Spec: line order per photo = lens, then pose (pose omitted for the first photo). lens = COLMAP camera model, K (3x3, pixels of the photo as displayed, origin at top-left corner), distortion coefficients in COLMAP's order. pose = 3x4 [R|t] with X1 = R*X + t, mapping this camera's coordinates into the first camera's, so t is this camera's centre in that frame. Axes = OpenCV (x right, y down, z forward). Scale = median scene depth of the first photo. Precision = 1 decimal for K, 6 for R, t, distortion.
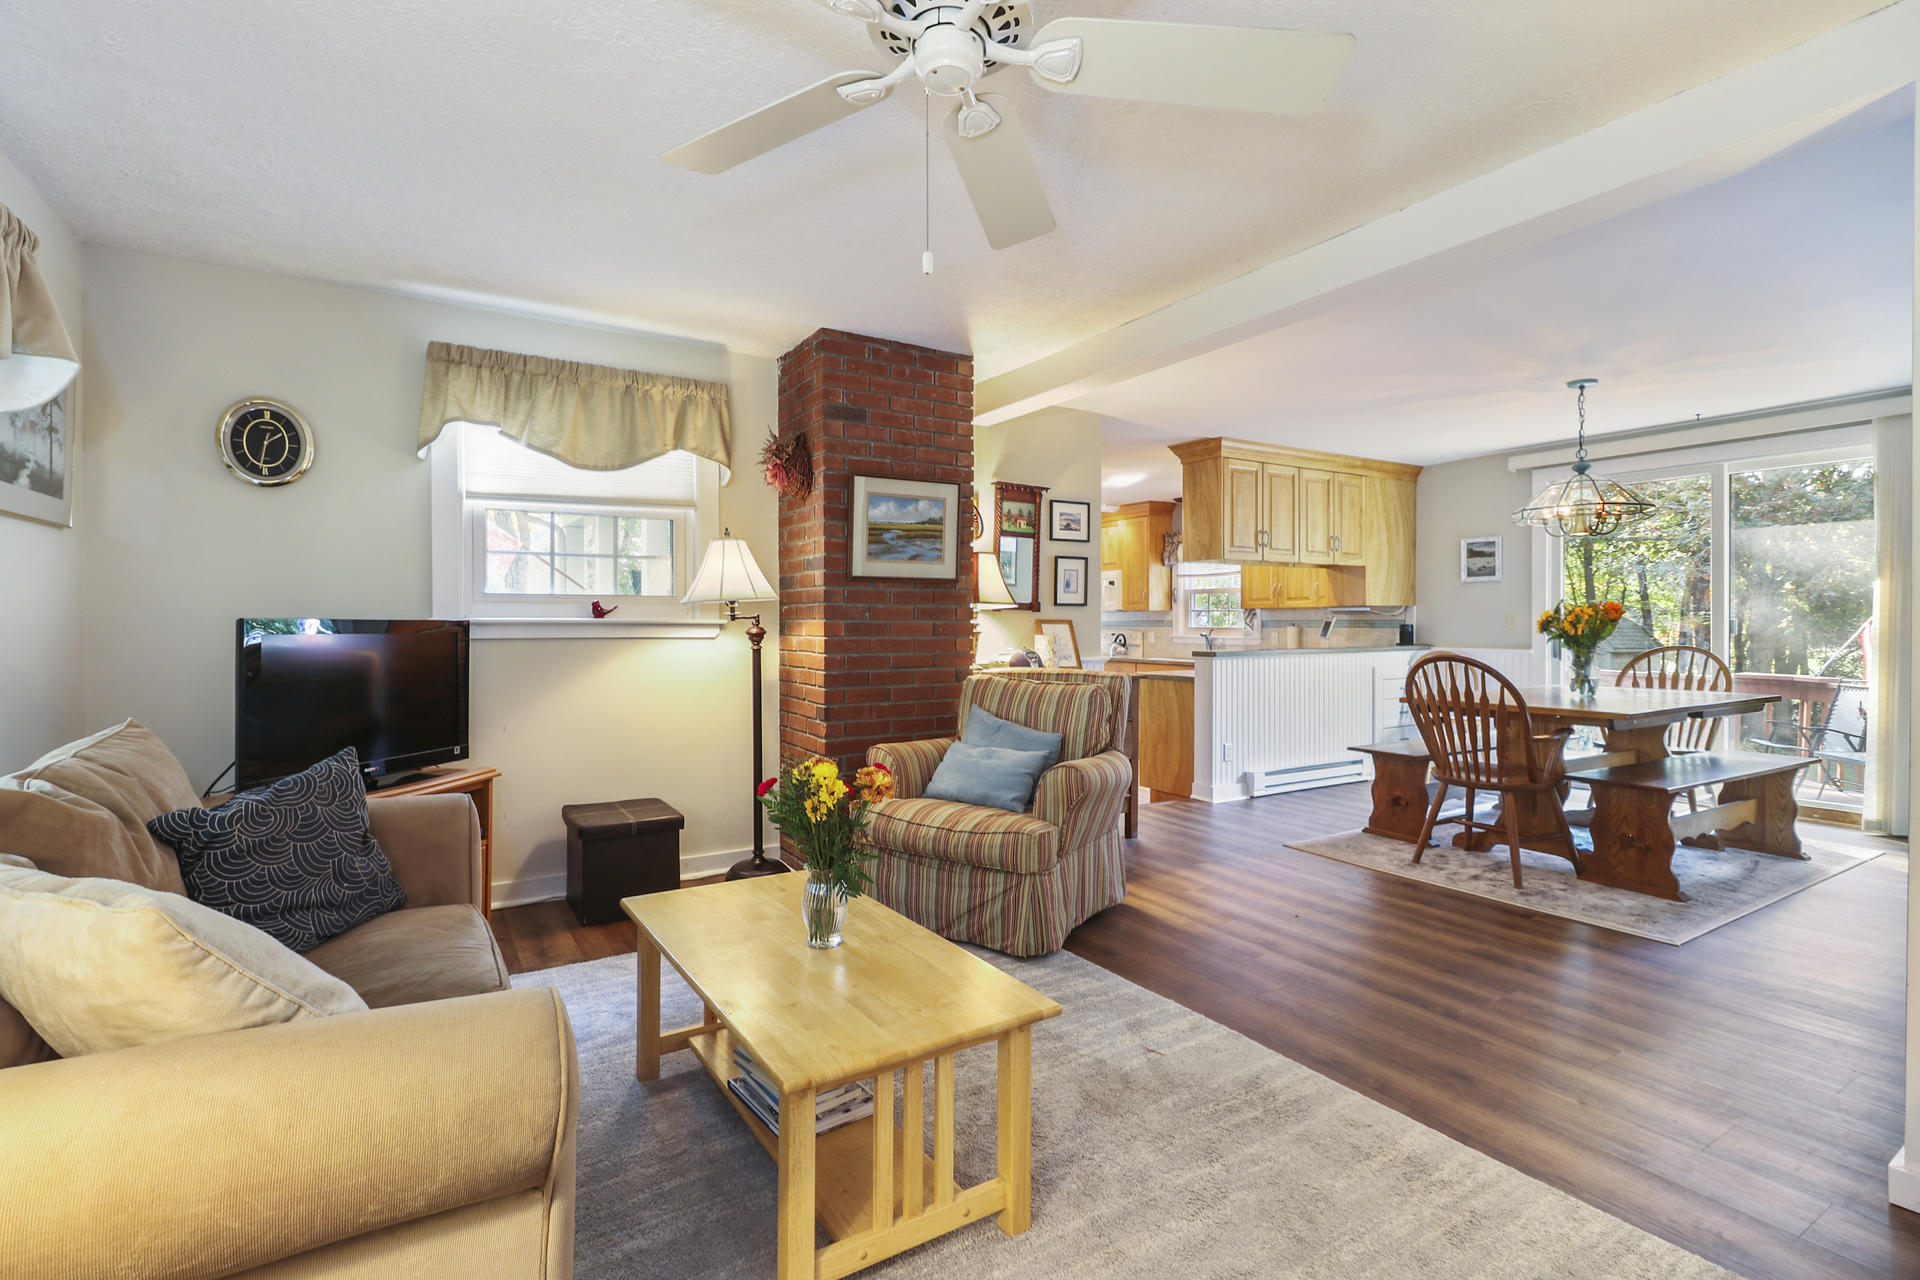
lens RADIAL K [[847.6, 0, 960.0], [0, 847.6, 640.0], [0, 0, 1]] dist [-0.008371, -0.005576]
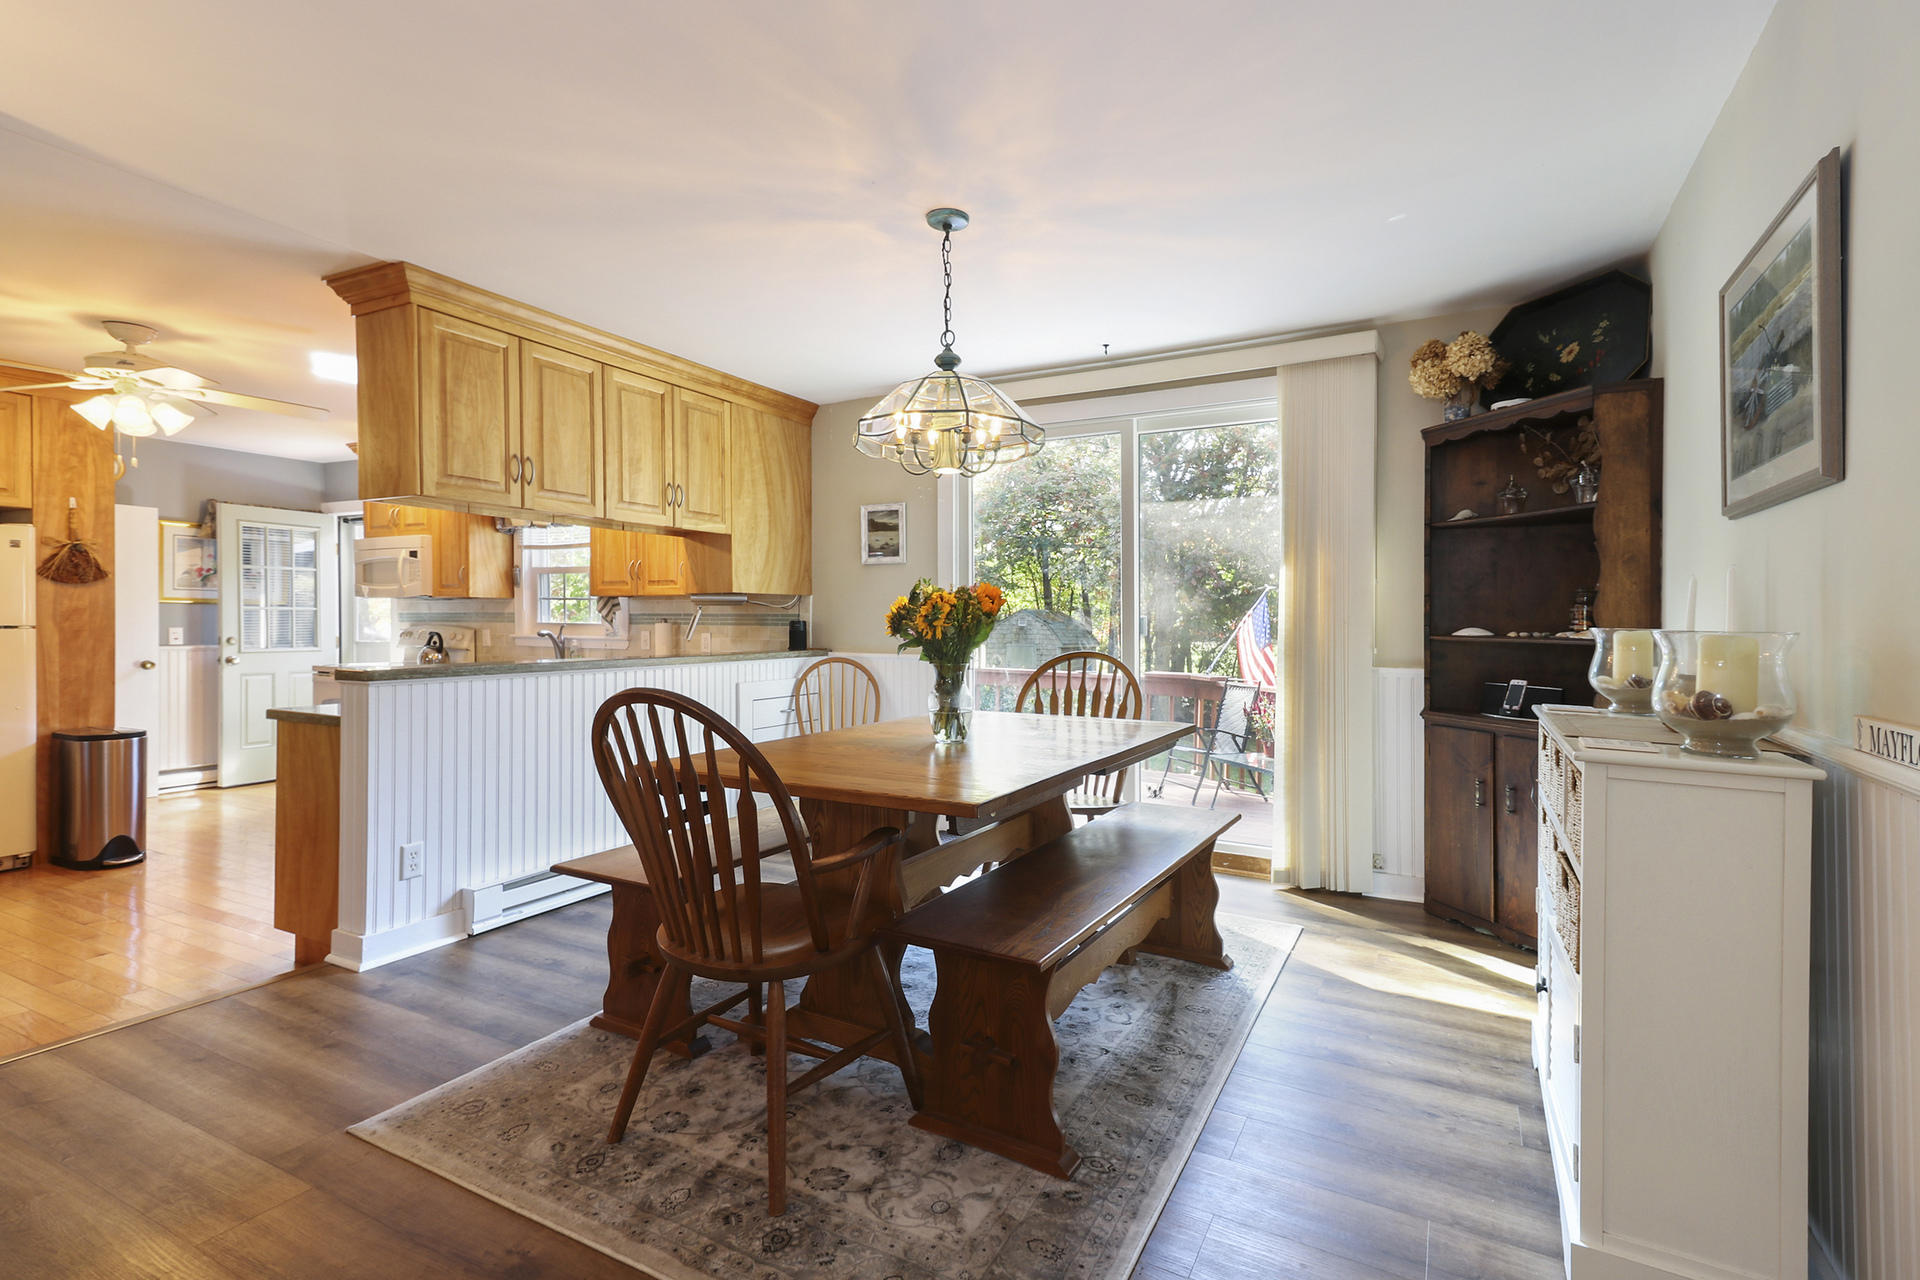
lens RADIAL K [[879.1, 0, 971.6], [0, 879.1, 616.5], [0, 0, 1]] dist [0.004174, -0.010829]
pose [[0.852126, 0.010287, 0.523235, 0.277387], [0.001808, 0.999743, -0.022600, -0.005158], [-0.523333, 0.020204, 0.851889, 0.298992]]
